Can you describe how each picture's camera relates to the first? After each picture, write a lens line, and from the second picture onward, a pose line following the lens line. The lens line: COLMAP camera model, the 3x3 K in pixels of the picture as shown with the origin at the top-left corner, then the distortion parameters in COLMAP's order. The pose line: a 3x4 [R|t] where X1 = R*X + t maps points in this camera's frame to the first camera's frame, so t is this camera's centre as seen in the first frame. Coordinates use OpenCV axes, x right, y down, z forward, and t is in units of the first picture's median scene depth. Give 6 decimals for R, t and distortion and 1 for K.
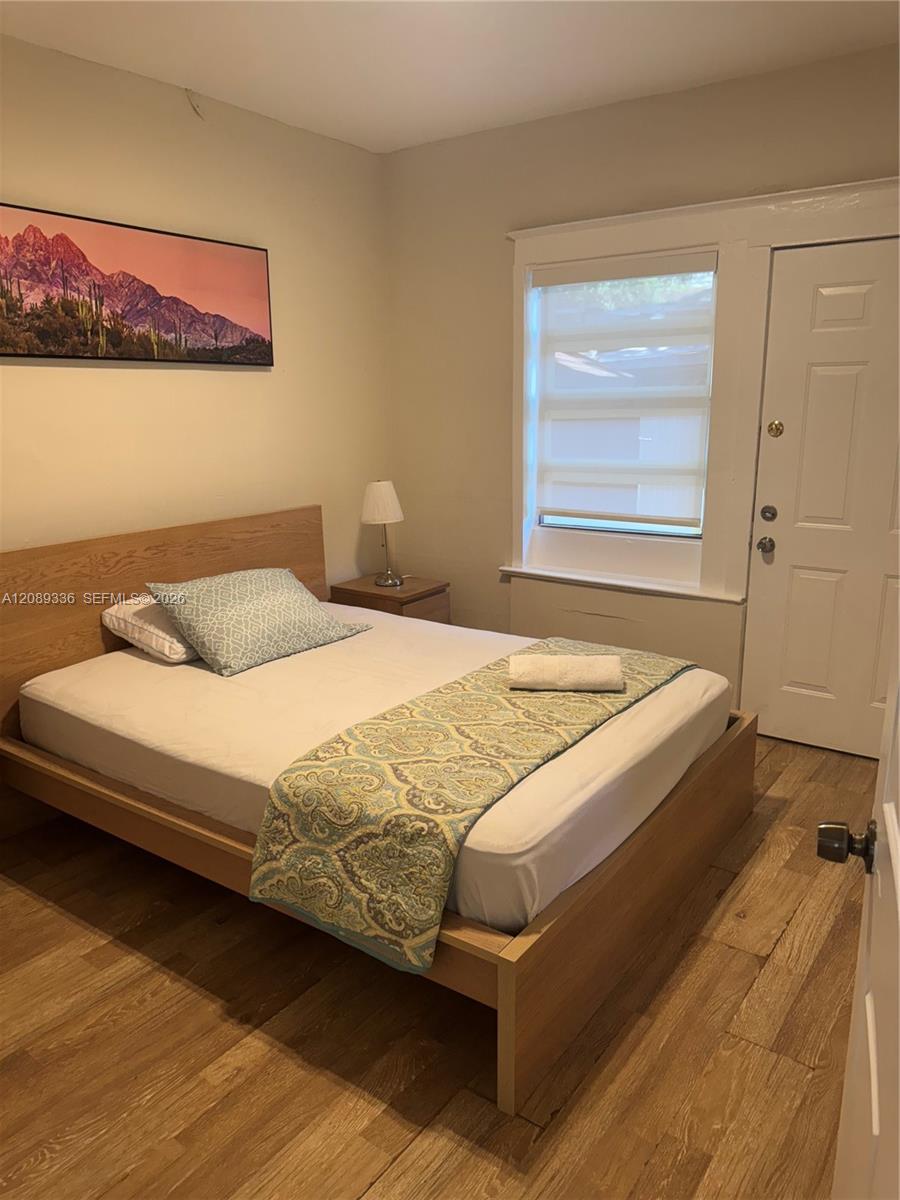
lens RADIAL K [[836.6, 0, 444.3], [0, 836.6, 596.7], [0, 0, 1]] dist [0.050525, -0.060555]
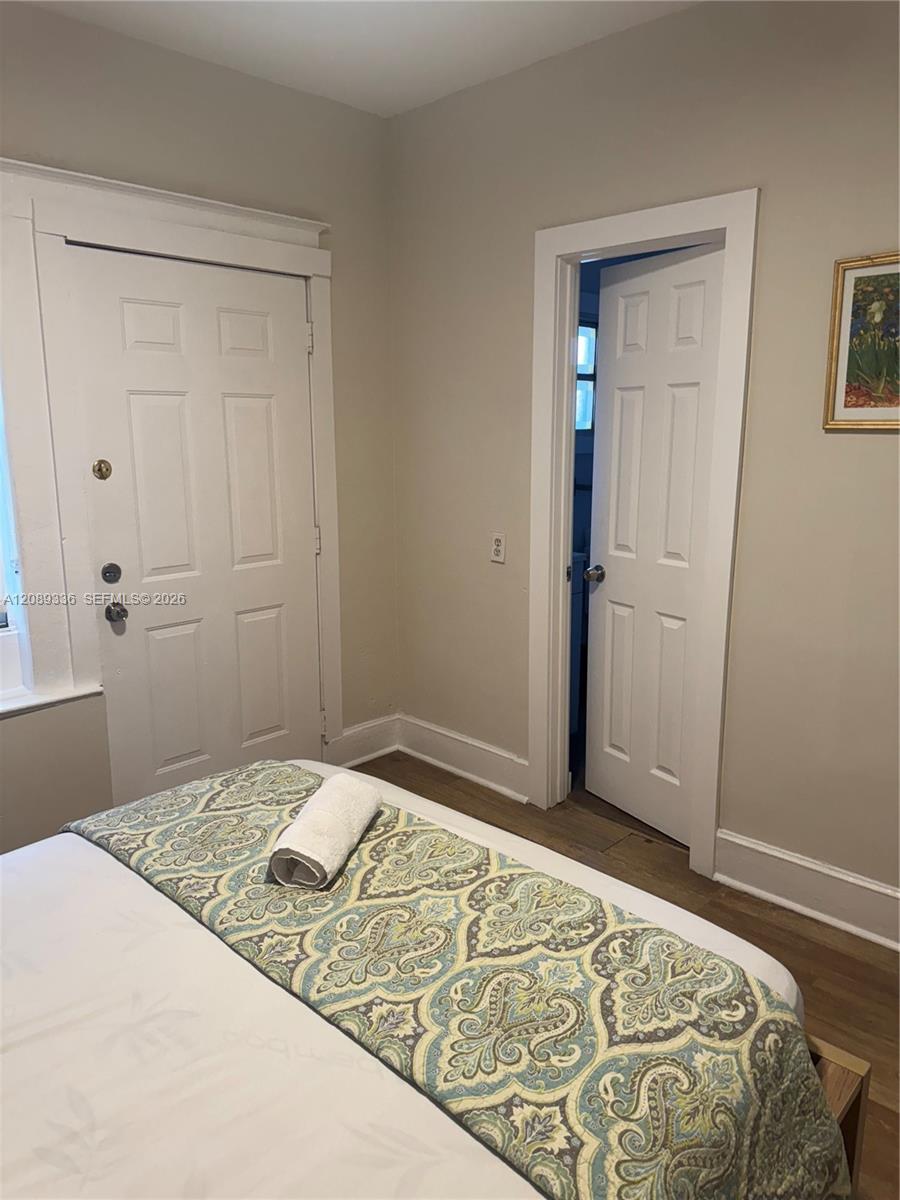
lens RADIAL K [[836.6, 0, 444.3], [0, 836.6, 596.7], [0, 0, 1]] dist [0.050525, -0.060555]
pose [[0.140537, -0.194764, 0.970730, -0.583704], [0.224402, 0.961211, 0.160366, -0.222559], [-0.964309, 0.195297, 0.178792, 0.913237]]
